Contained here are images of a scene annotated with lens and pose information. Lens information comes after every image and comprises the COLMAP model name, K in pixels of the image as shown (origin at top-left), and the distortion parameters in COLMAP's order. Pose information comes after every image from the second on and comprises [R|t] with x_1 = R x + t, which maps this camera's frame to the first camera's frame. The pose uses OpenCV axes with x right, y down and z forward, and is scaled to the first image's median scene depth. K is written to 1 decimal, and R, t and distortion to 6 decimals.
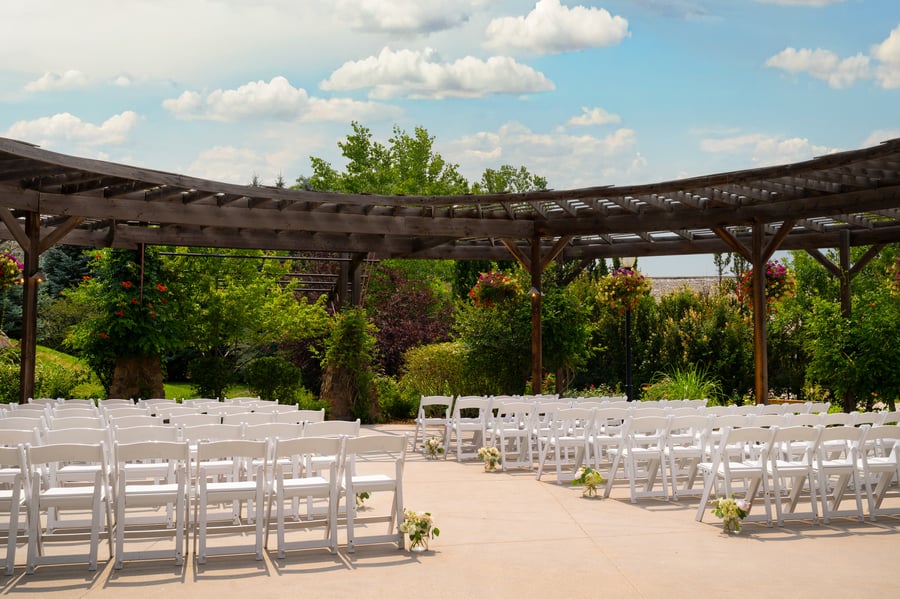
lens RADIAL K [[993.3, 0, 450.0], [0, 993.3, 299.5], [0, 0, 1]] dist [0.098114, 0.045421]
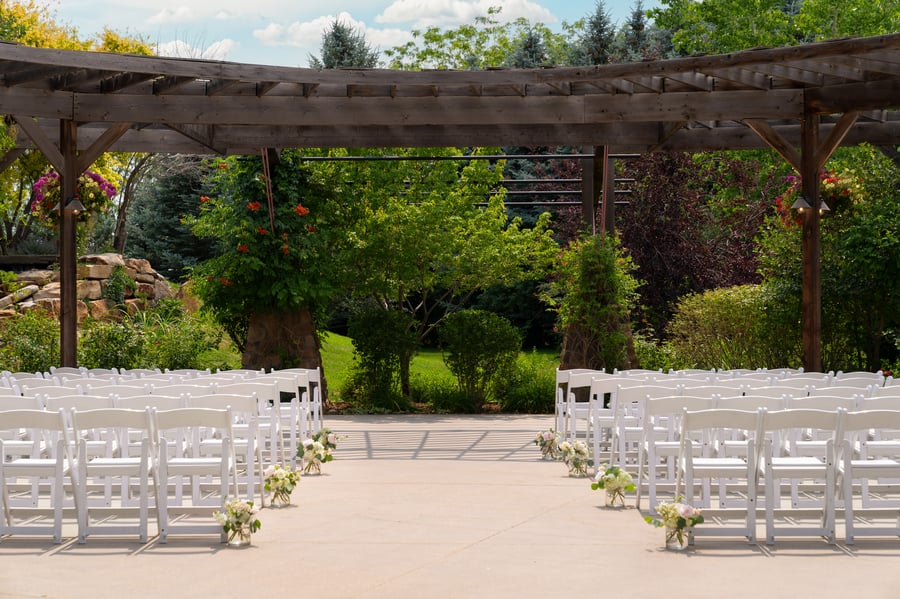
lens RADIAL K [[1839.7, 0, 450.0], [0, 1839.7, 299.5], [0, 0, 1]] dist [0.025833, 0.105456]
pose [[0.935087, -0.007835, -0.354333, 0.263827], [0.027120, 0.998406, 0.049492, -0.010548], [0.353380, -0.055889, 0.933809, -0.143743]]
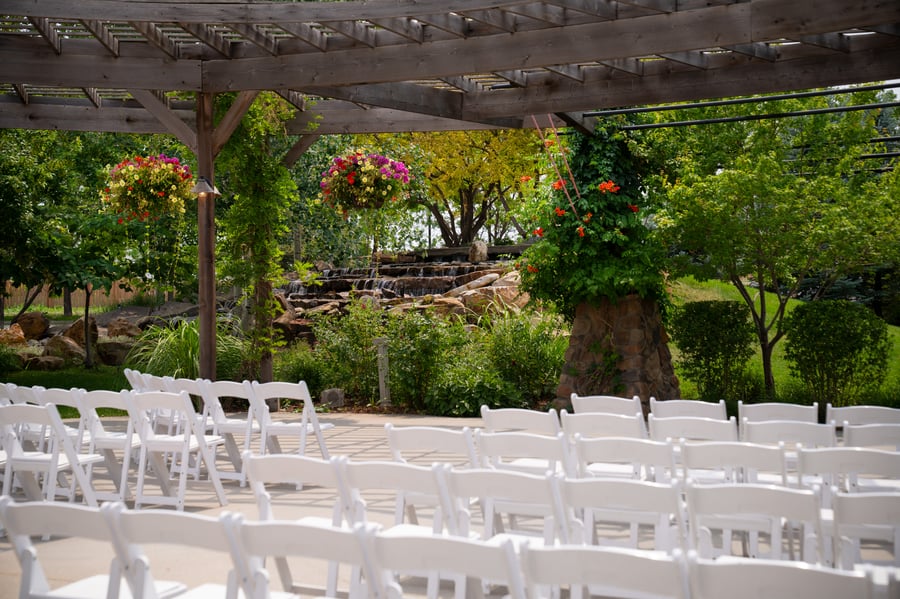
lens RADIAL K [[1470.1, 0, 450.0], [0, 1470.1, 299.5], [0, 0, 1]] dist [0.284597, 0.069959]
pose [[0.615612, -0.004010, -0.788039, 0.369401], [0.056027, 0.997679, 0.038691, 0.017328], [0.786055, -0.067970, 0.614408, 0.402093]]
